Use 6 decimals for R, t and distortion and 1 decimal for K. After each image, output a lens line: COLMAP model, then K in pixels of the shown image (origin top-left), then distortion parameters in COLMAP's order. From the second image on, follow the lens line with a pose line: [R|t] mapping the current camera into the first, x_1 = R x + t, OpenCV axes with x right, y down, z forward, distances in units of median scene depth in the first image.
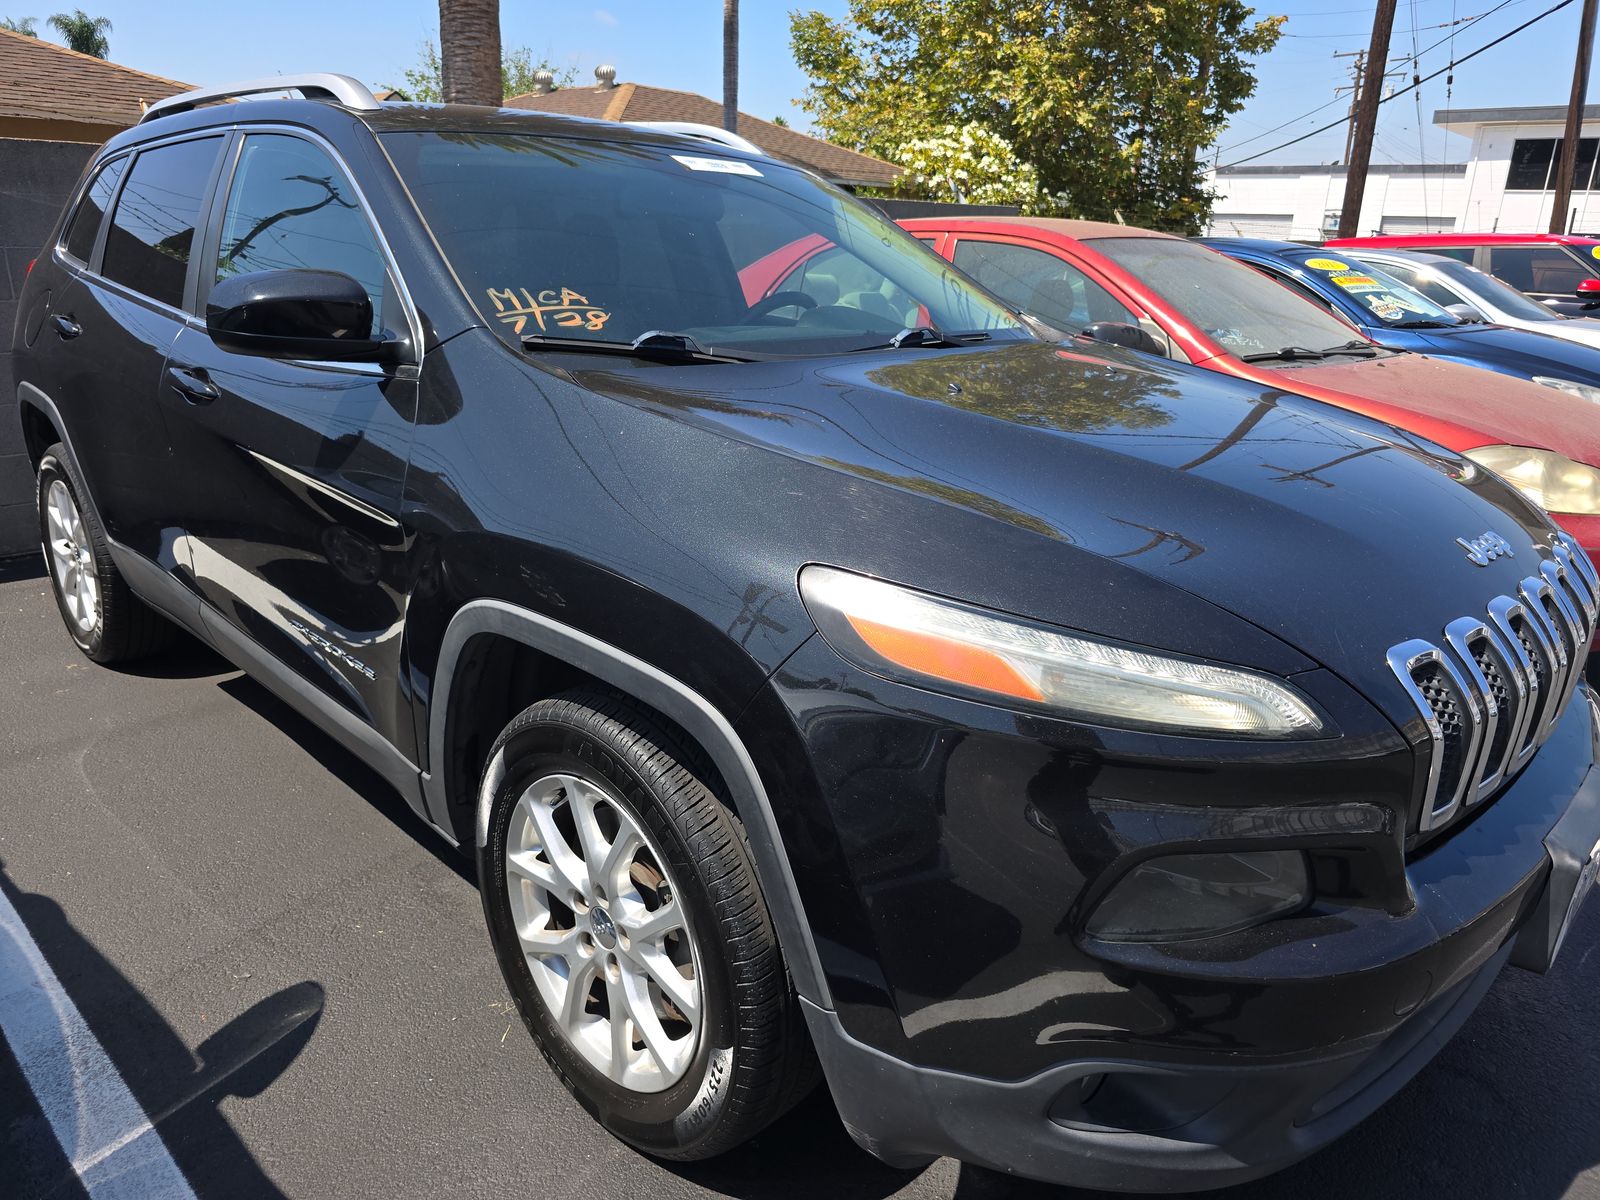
lens RADIAL K [[1145.4, 0, 800.1], [0, 1145.4, 599.6], [0, 0, 1]] dist [0.014082, 0.000869]
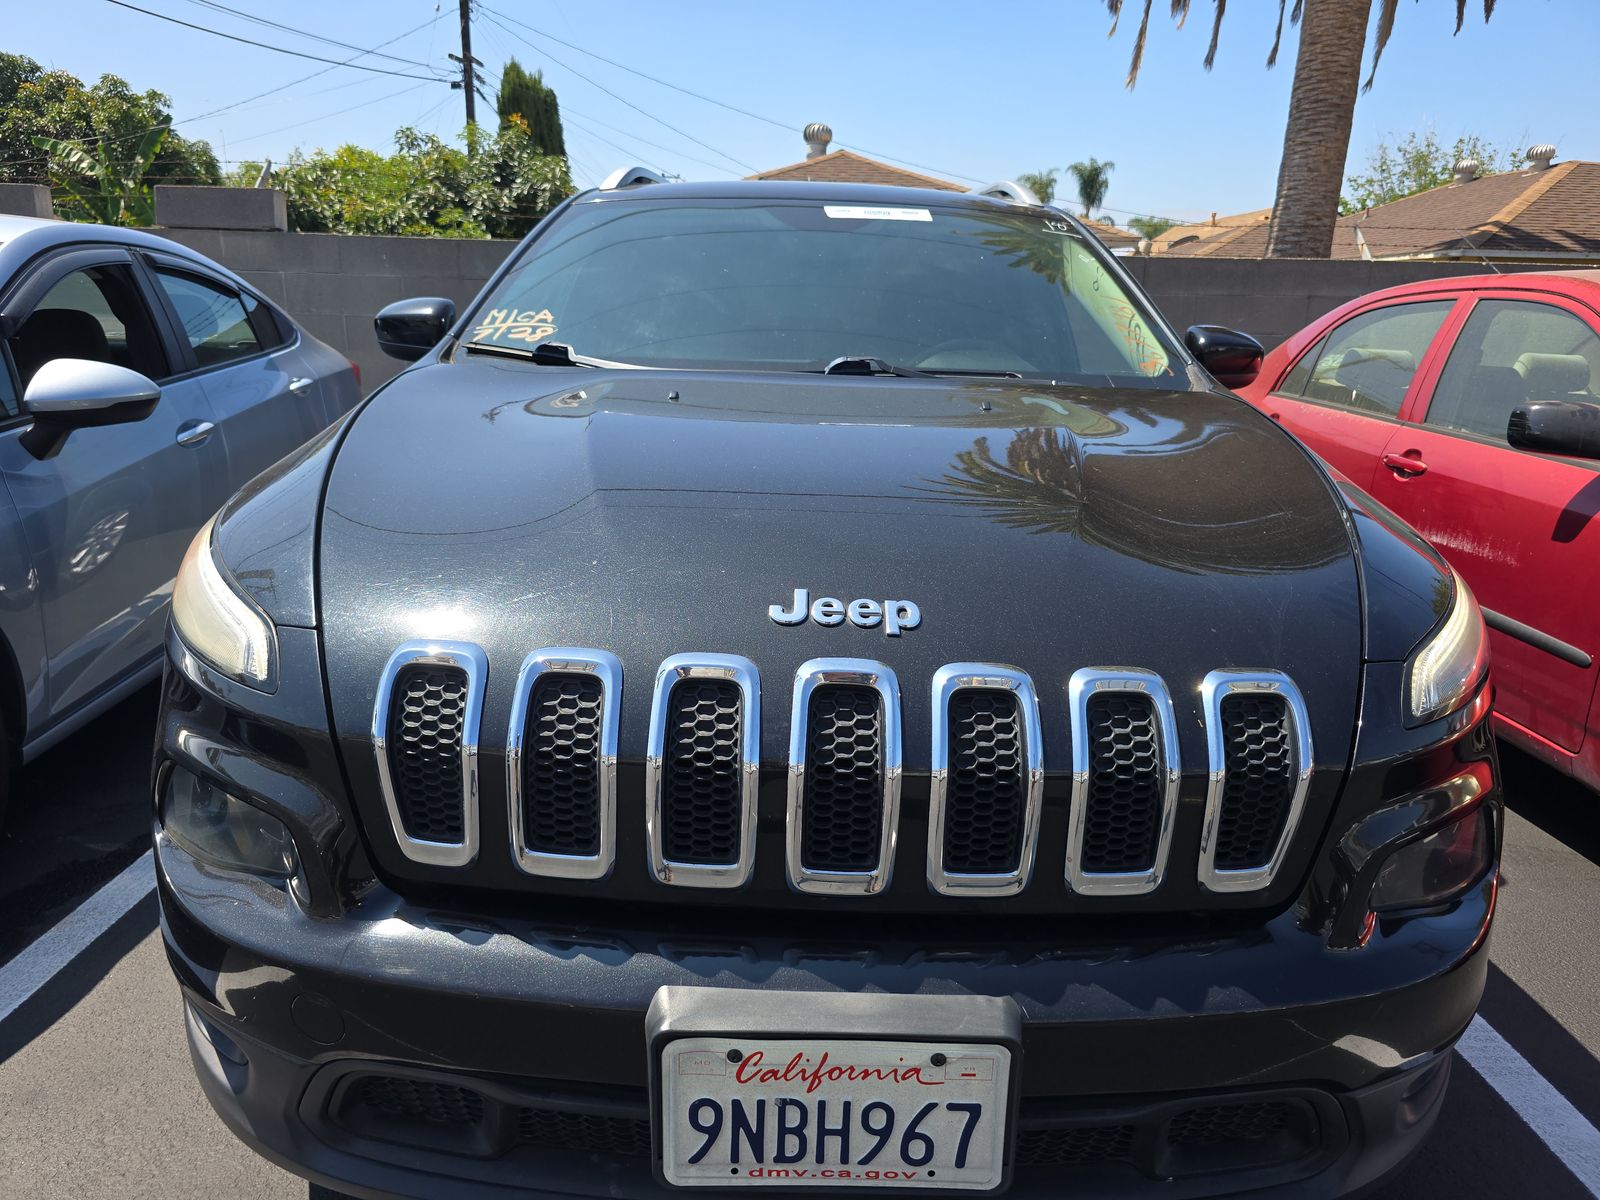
lens RADIAL K [[1145.4, 0, 799.1], [0, 1145.4, 598.4], [0, 0, 1]] dist [0.014082, 0.000869]
pose [[0.684906, 0.161206, -0.710575, 0.171063], [-0.226877, 0.973921, 0.002269, -0.007232], [0.692409, 0.159659, 0.703618, 0.072875]]
